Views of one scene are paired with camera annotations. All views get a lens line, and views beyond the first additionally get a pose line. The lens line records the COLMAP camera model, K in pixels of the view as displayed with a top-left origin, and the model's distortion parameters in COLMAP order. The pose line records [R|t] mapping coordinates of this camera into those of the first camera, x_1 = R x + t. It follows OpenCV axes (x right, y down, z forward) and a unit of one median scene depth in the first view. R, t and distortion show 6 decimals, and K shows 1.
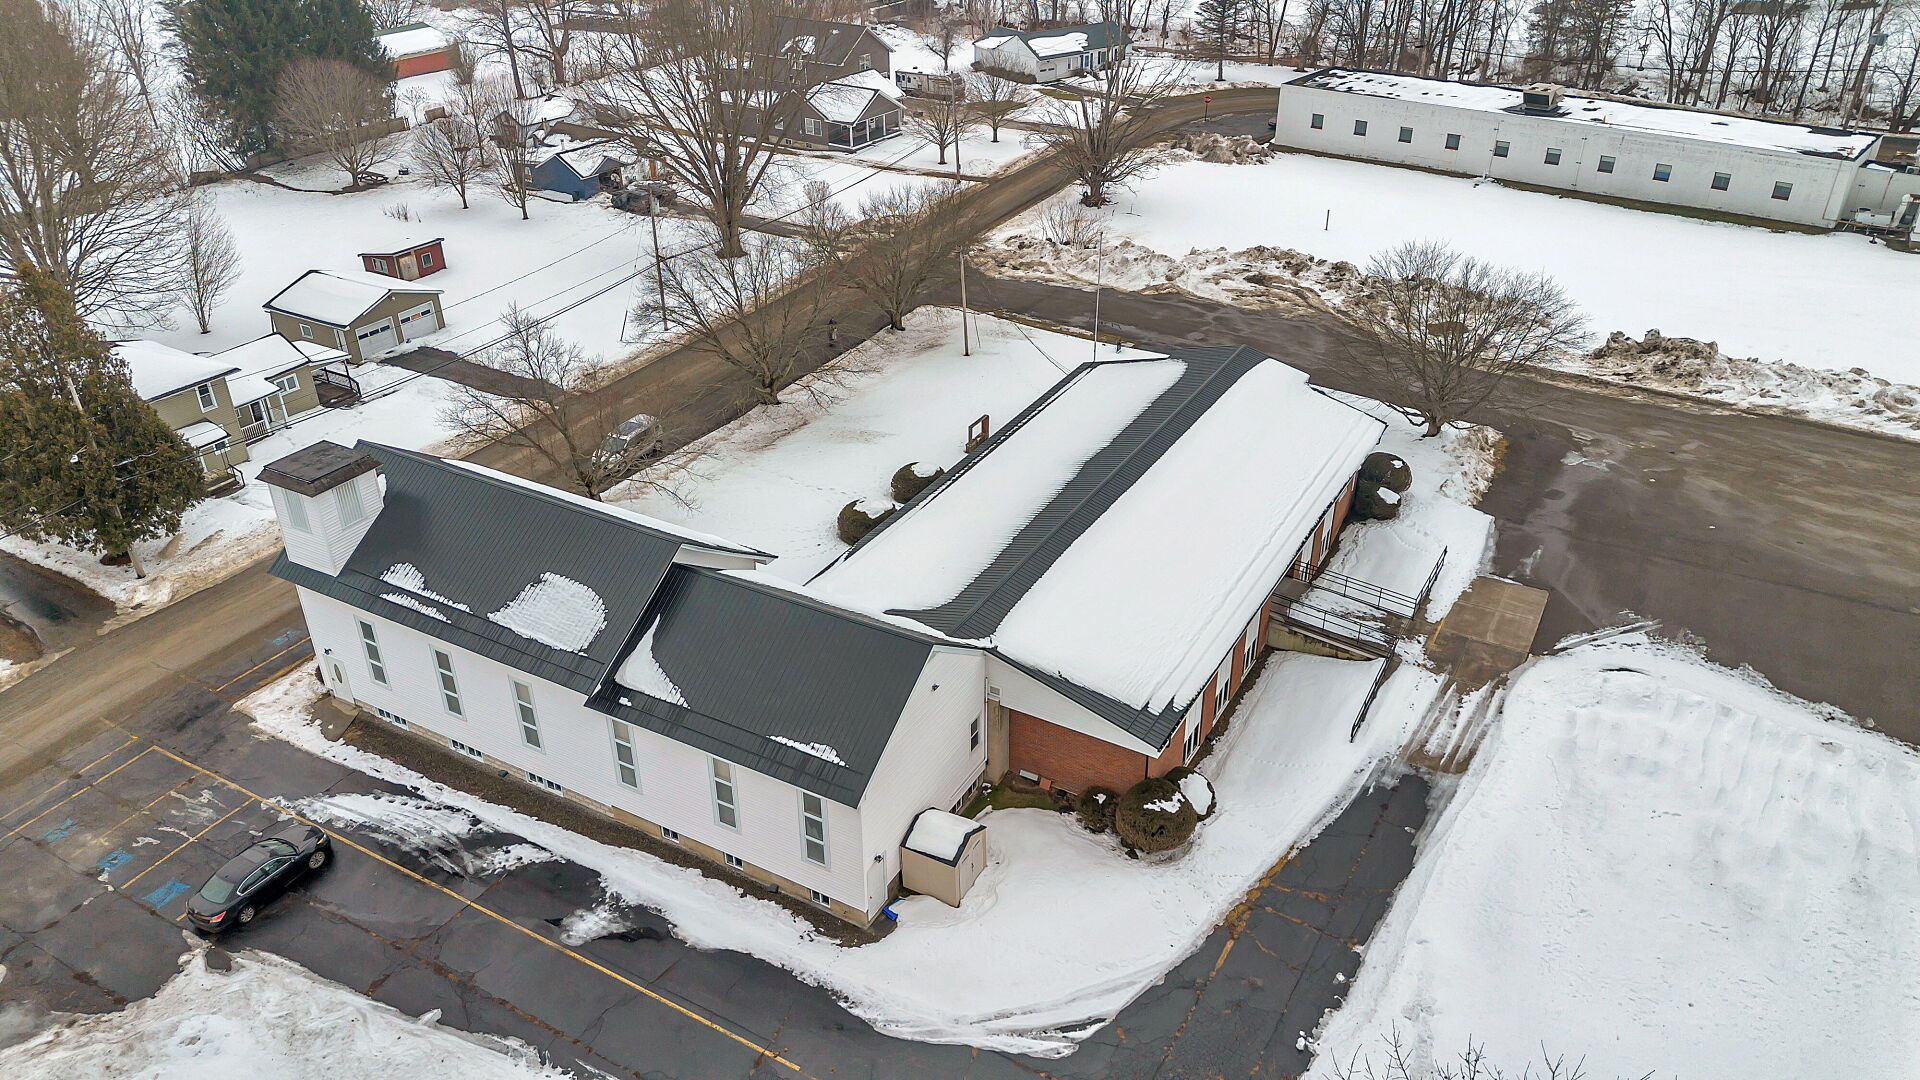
lens RADIAL K [[1334.5, 0, 960.0], [0, 1334.5, 540.0], [0, 0, 1]] dist [0.063504, -0.058701]
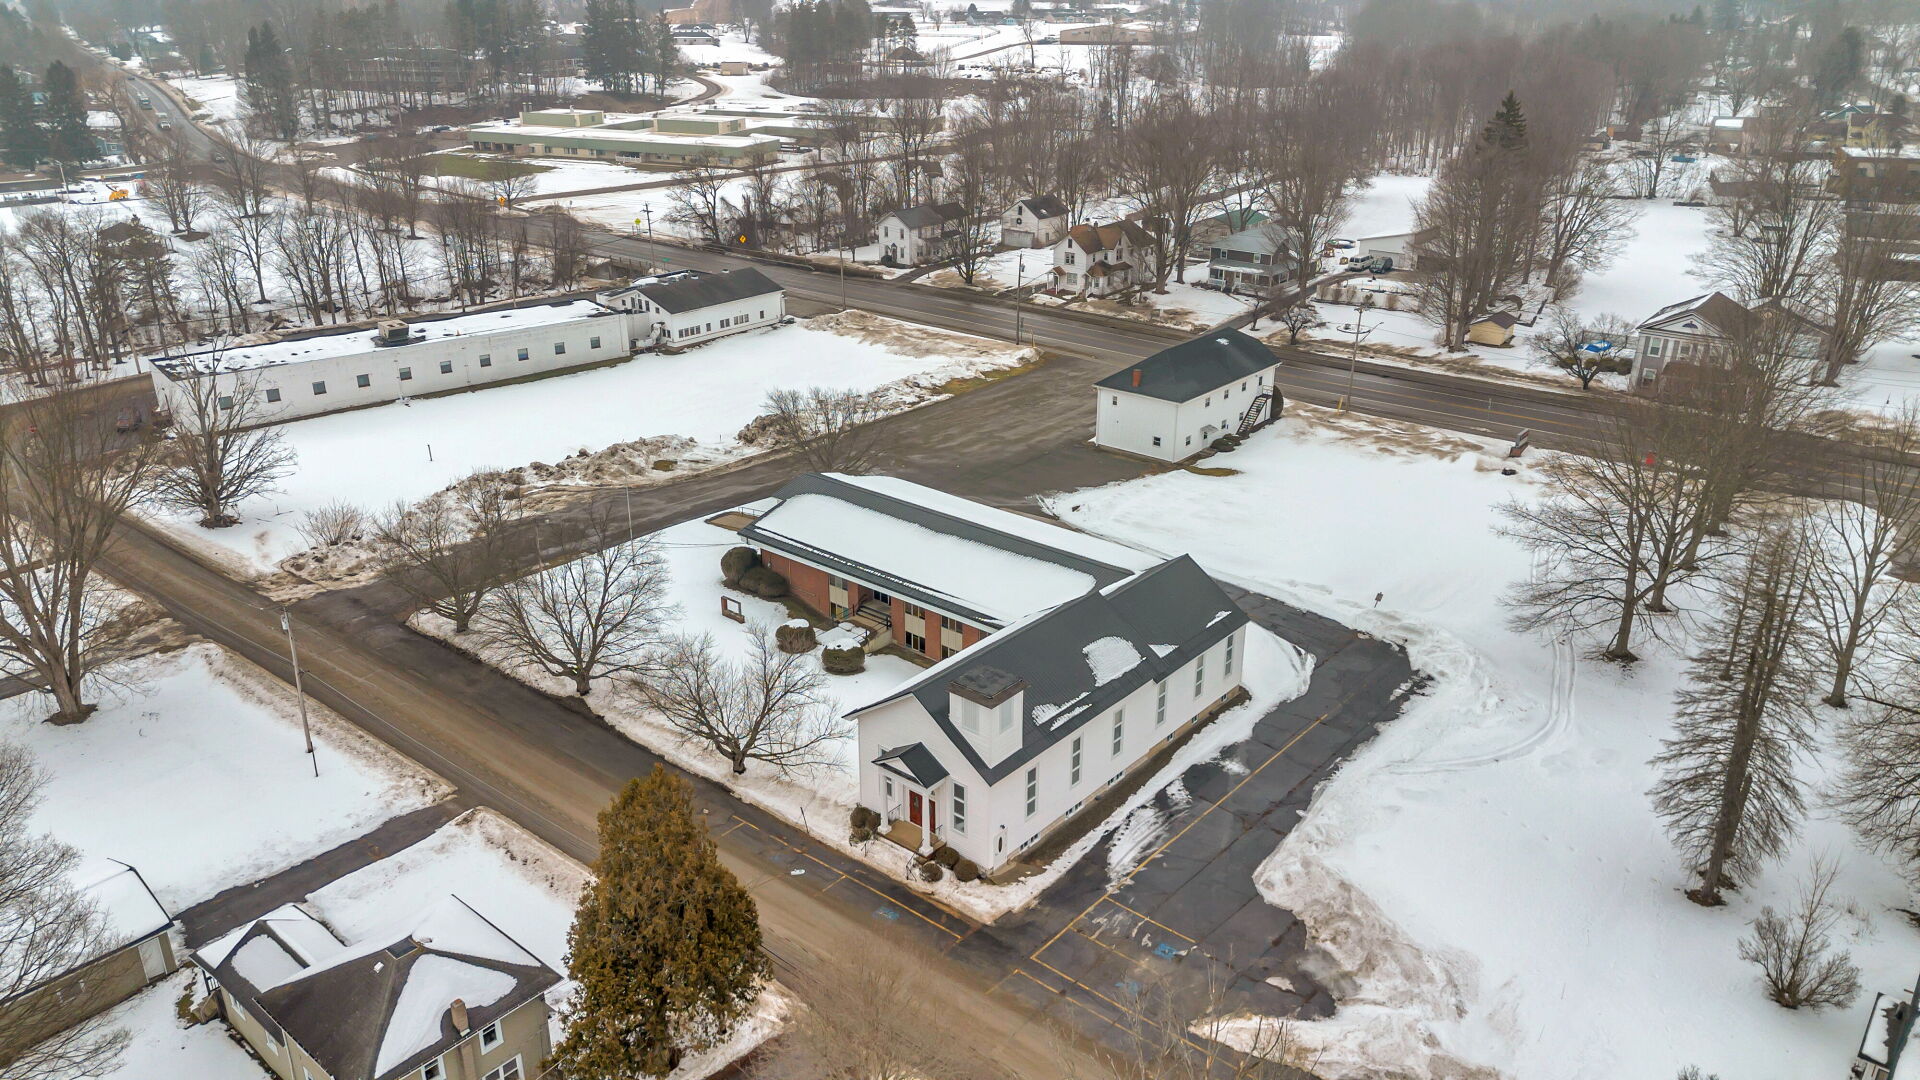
lens RADIAL K [[1361.4, 0, 933.1], [0, 1361.4, 544.5], [0, 0, 1]] dist [0.062808, -0.050403]
pose [[0.196619, -0.368172, 0.908730, -1.153318], [0.492288, 0.838600, 0.233244, -0.353174], [-0.847935, 0.401497, 0.346131, 0.365056]]
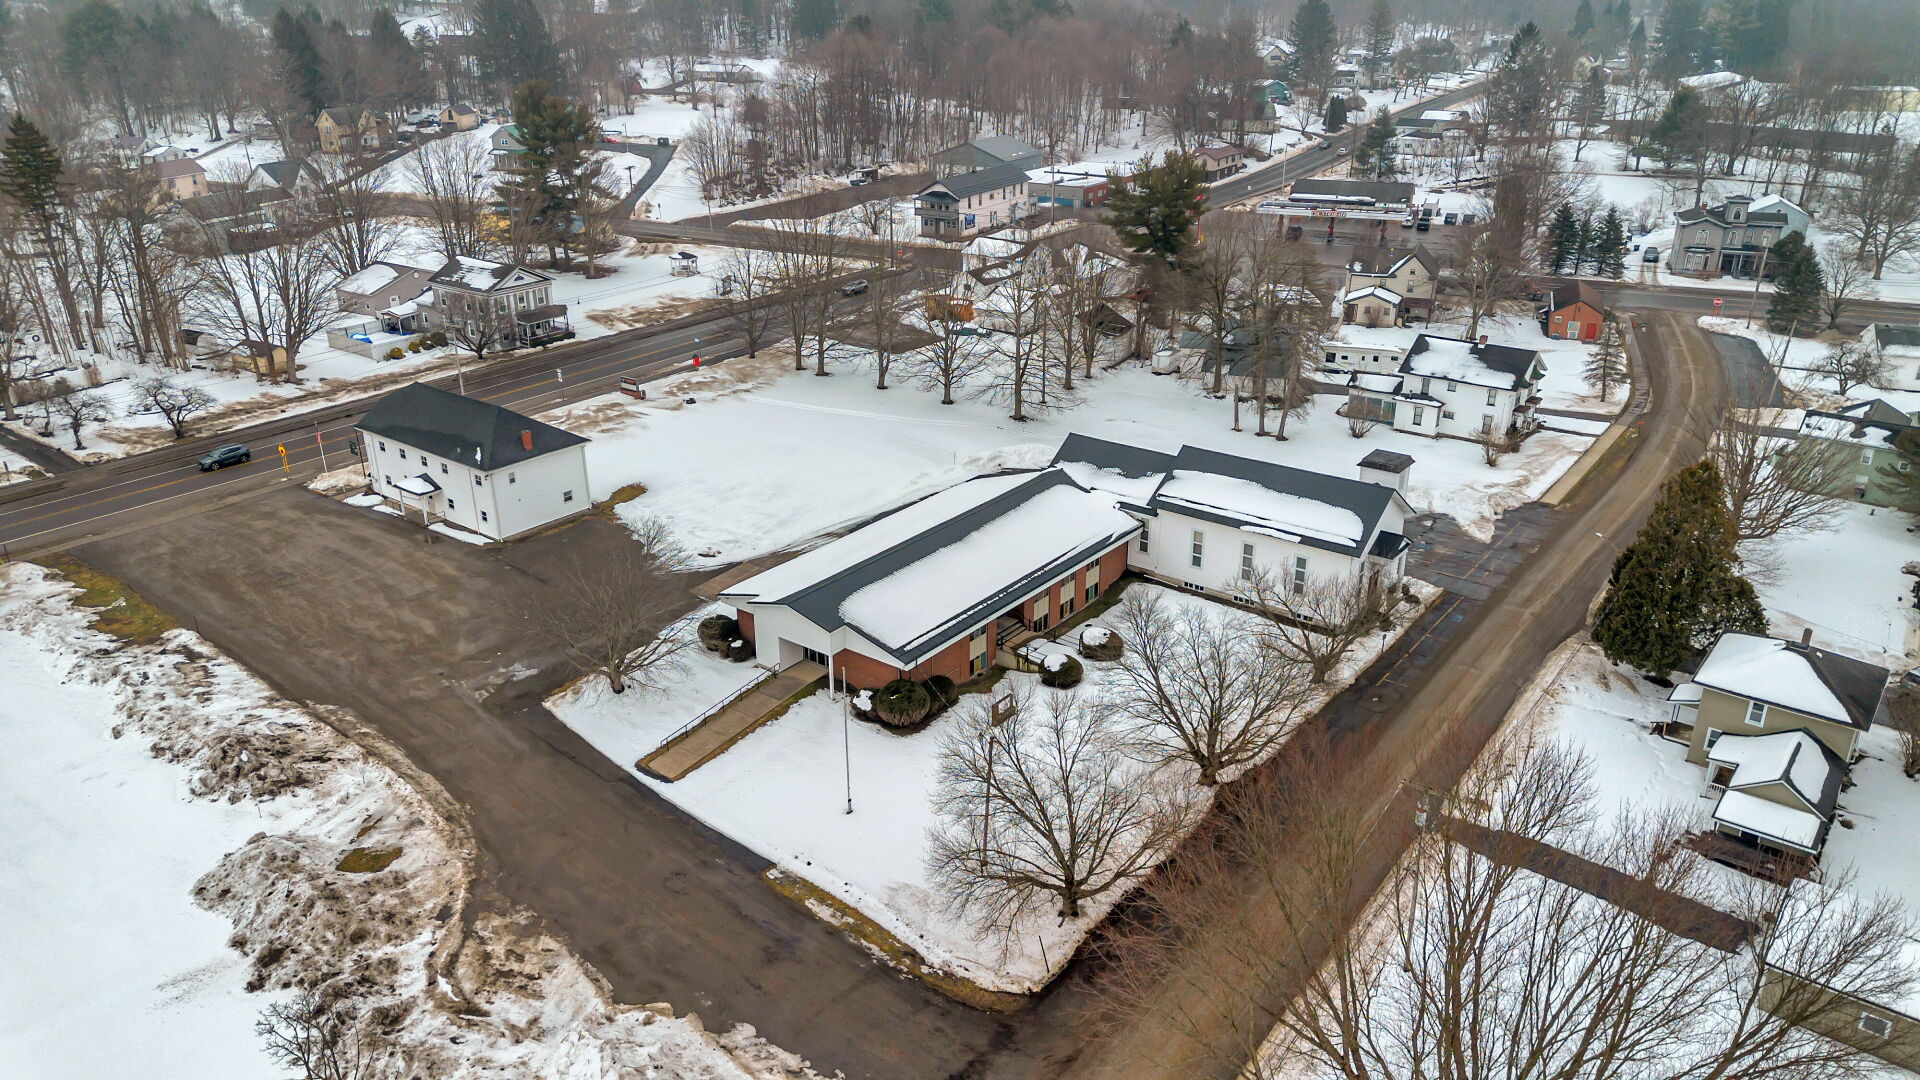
lens RADIAL K [[1334.5, 0, 960.0], [0, 1334.5, 540.0], [0, 0, 1]] dist [0.063504, -0.058701]
pose [[-0.990203, -0.041083, 0.133455, -0.093471], [0.081554, 0.605635, 0.791552, -1.072988], [-0.113344, 0.794681, -0.596351, 1.595924]]
